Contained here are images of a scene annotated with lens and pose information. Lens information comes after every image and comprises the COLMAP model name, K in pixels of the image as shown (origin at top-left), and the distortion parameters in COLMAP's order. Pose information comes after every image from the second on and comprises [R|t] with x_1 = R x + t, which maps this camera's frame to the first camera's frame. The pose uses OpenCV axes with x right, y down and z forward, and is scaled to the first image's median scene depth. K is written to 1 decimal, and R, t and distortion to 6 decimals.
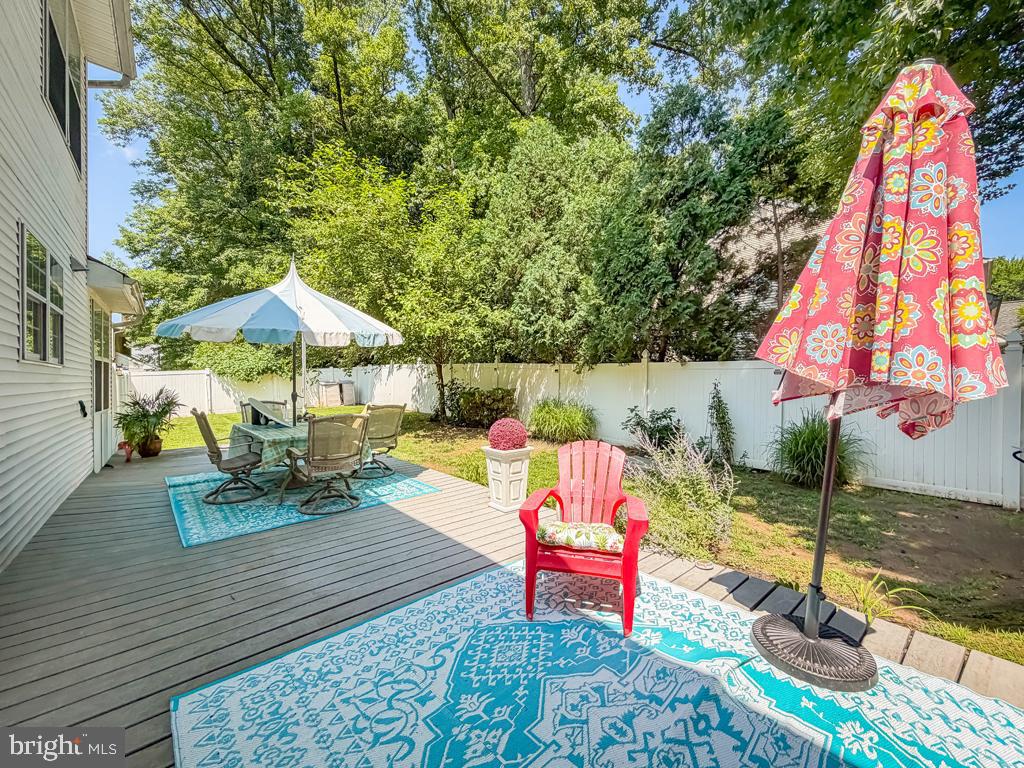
lens RADIAL K [[408.2, 0, 511.7], [0, 408.2, 387.0], [0, 0, 1]] dist [0.000995, -0.000595]
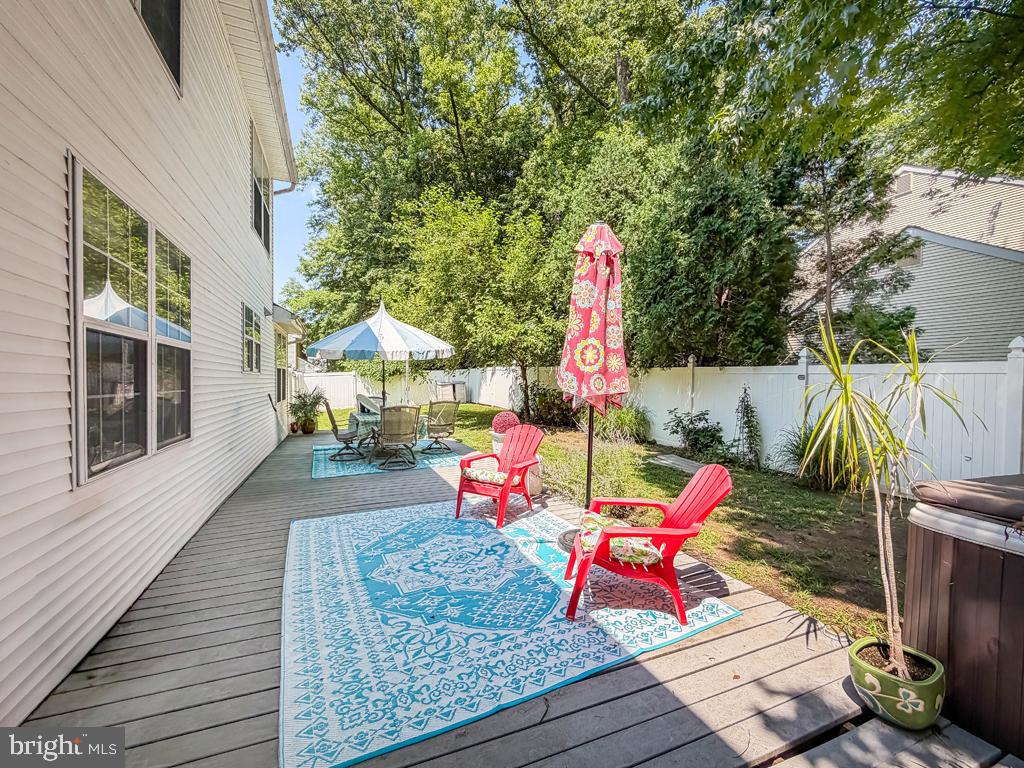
lens RADIAL K [[419.4, 0, 497.1], [0, 419.4, 394.0], [0, 0, 1]] dist [-0.002107, -0.000300]
pose [[0.947283, 0.016206, -0.319987, 0.200913], [-0.011492, 0.999796, 0.016613, -0.002571], [0.320191, -0.012059, 0.947276, -0.172515]]
